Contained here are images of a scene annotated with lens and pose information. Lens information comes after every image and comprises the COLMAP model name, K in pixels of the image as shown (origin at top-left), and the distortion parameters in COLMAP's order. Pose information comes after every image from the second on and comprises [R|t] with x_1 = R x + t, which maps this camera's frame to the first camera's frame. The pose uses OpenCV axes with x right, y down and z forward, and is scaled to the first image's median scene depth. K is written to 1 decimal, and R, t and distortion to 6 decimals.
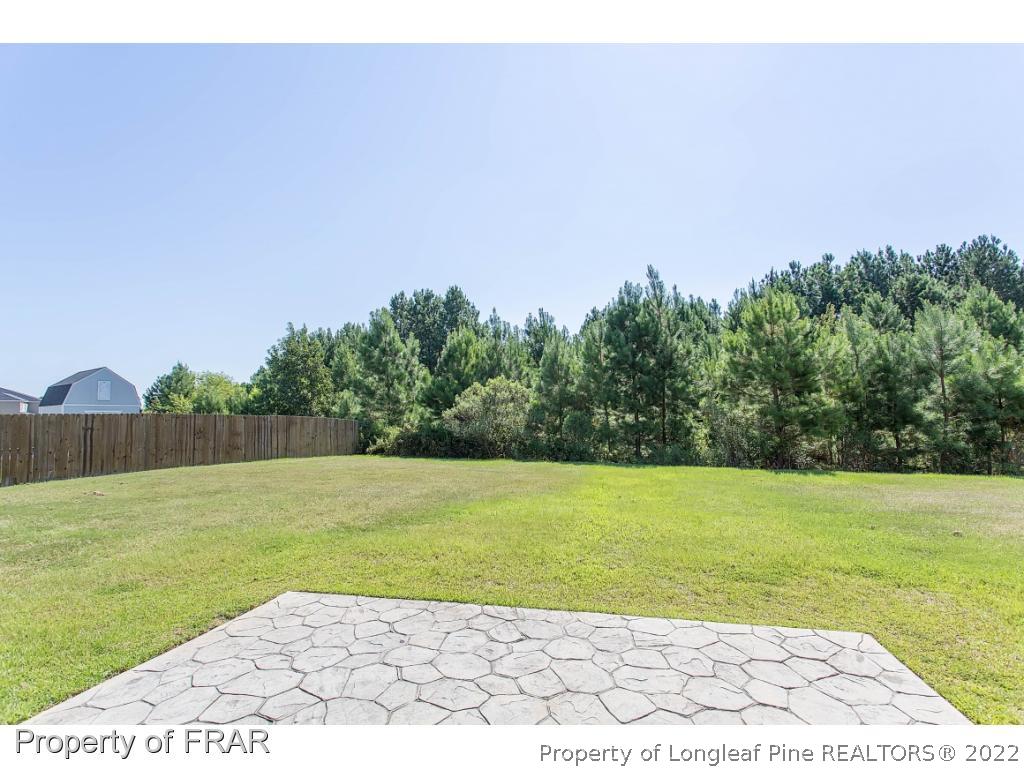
lens RADIAL K [[485.1, 0, 507.1], [0, 485.1, 388.3], [0, 0, 1]] dist [0.002177, 0.000479]
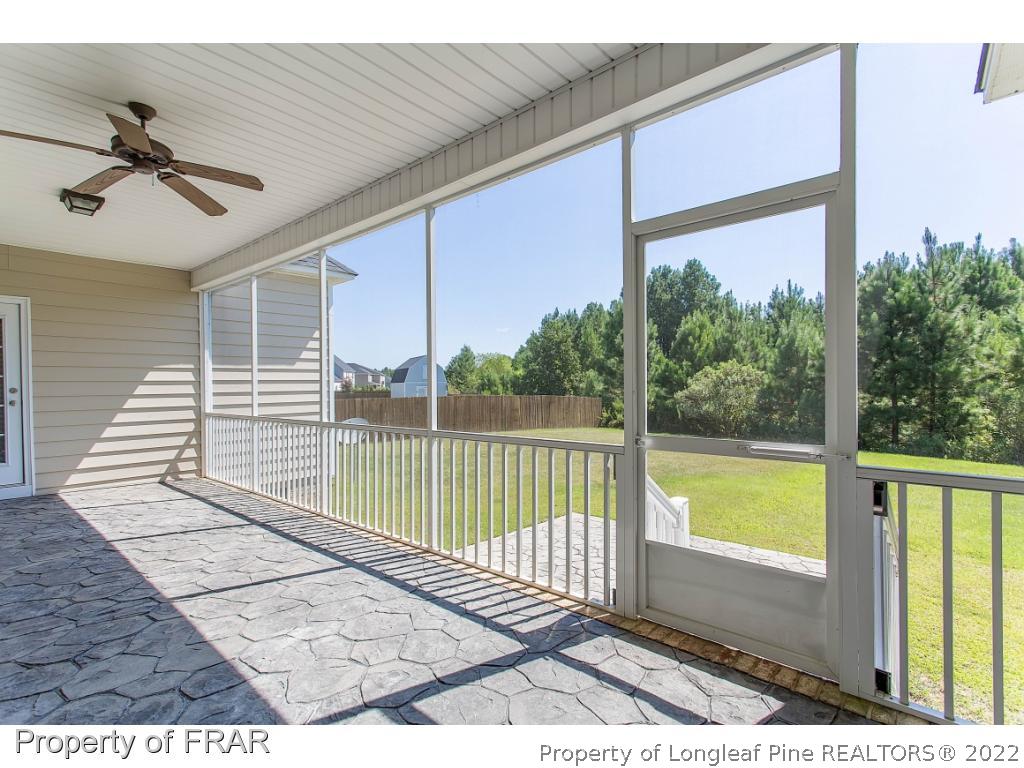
lens RADIAL K [[485.1, 0, 507.1], [0, 485.1, 388.3], [0, 0, 1]] dist [0.002177, 0.000479]
pose [[0.883252, 0.011569, -0.468756, 0.043453], [0.021324, 0.997670, 0.064802, -0.037578], [0.468413, -0.067233, 0.880948, -0.148042]]
